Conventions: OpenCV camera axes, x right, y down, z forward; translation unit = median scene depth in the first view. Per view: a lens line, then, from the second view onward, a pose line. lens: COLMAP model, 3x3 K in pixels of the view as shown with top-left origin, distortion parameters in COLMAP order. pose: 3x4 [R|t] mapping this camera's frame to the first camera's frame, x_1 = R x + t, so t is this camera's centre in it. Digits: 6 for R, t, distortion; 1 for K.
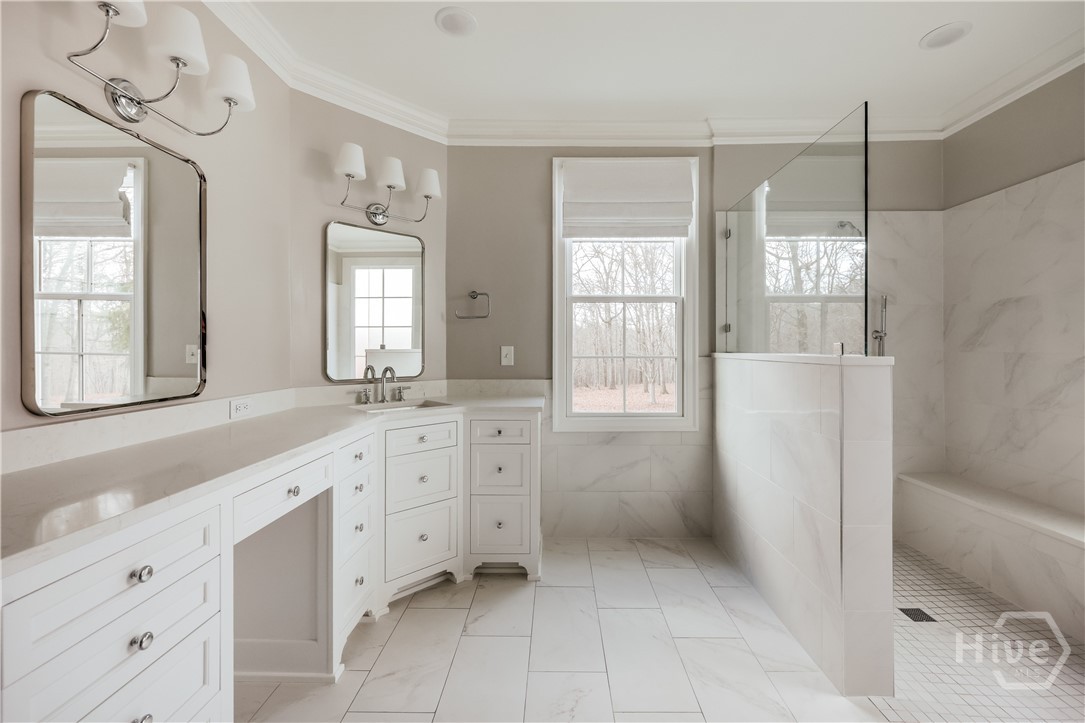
lens RADIAL K [[446.5, 0, 550.7], [0, 446.5, 346.1], [0, 0, 1]] dist [0.000168, 0.000508]
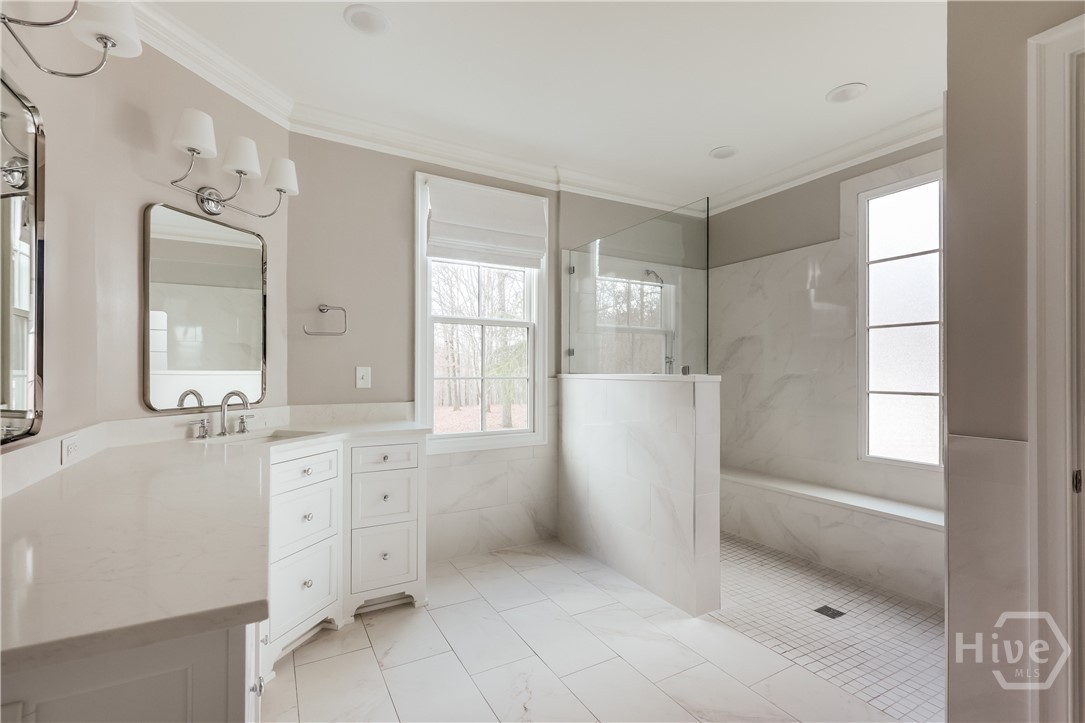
lens RADIAL K [[487.8, 0, 542.3], [0, 487.8, 367.3], [0, 0, 1]] dist [0.002355, -0.000954]
pose [[0.867635, 0.006095, 0.497164, -0.291762], [-0.005592, 0.999981, -0.002499, 0.001697], [-0.497170, -0.000612, 0.867653, -0.051176]]
